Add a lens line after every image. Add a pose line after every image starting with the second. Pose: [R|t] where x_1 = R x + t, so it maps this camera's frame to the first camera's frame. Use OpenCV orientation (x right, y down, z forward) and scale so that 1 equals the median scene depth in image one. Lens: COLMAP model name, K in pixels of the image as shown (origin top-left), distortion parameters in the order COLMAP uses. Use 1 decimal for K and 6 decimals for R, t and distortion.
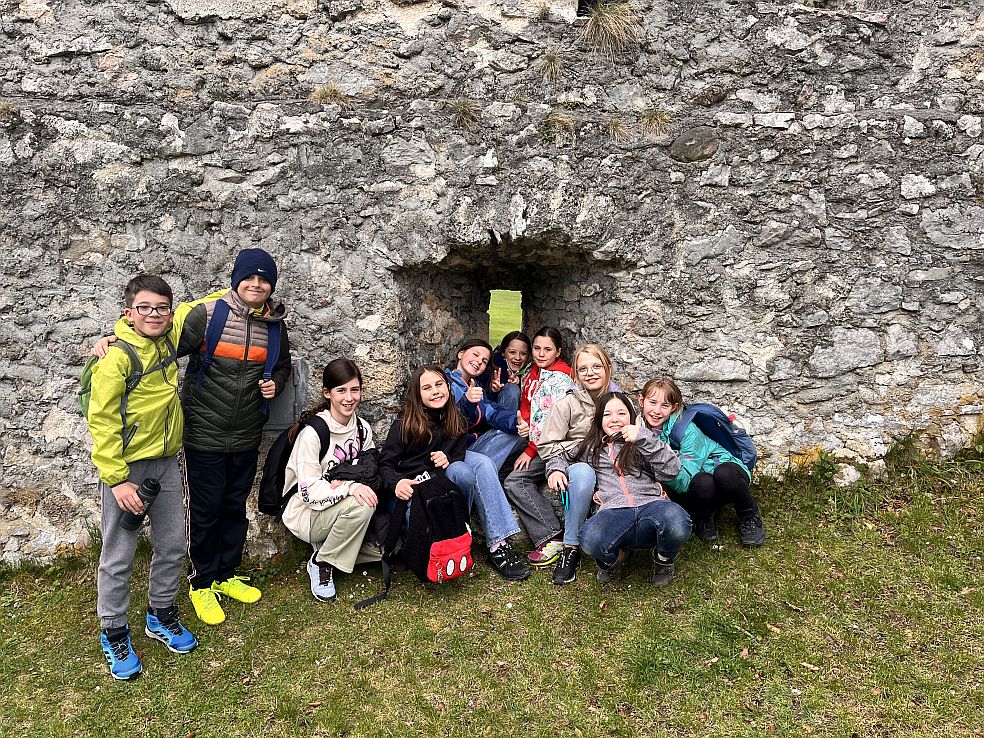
lens RADIAL K [[738.2, 0, 495.6], [0, 738.2, 371.6], [0, 0, 1]] dist [0.070605, -0.098026]
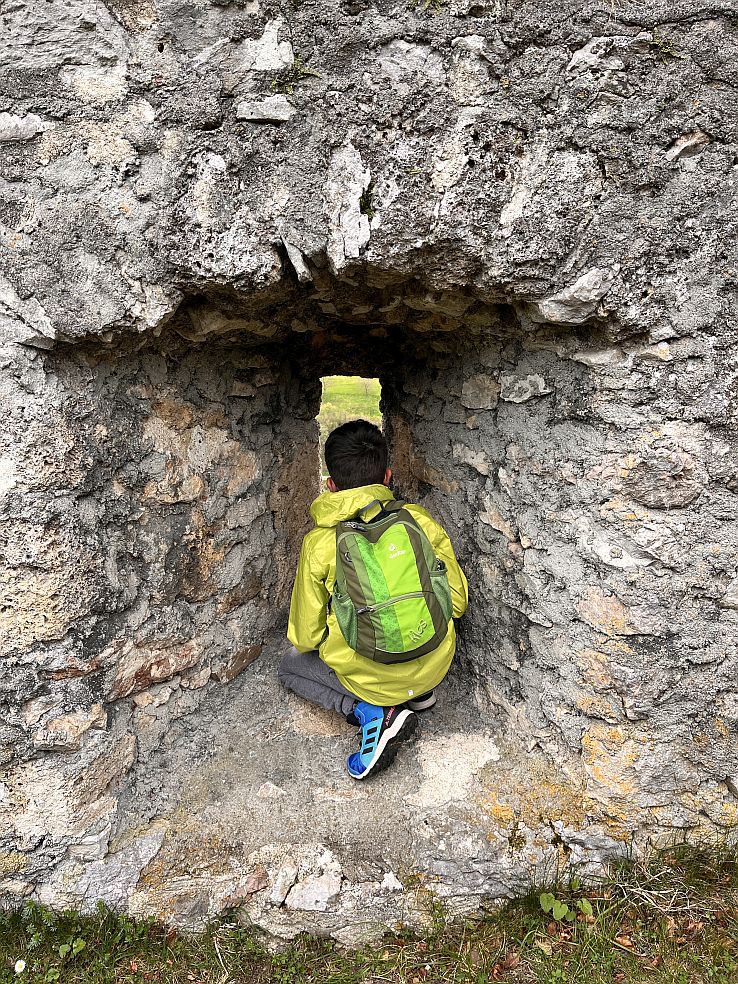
lens RADIAL K [[738.2, 0, 366.0], [0, 738.2, 496.2], [0, 0, 1]] dist [0.070605, -0.098026]
pose [[0.999645, 0.005917, -0.025983, 0.049491], [-0.003416, 0.995445, 0.095274, -0.096320], [0.026429, -0.095152, 0.995112, 0.594261]]
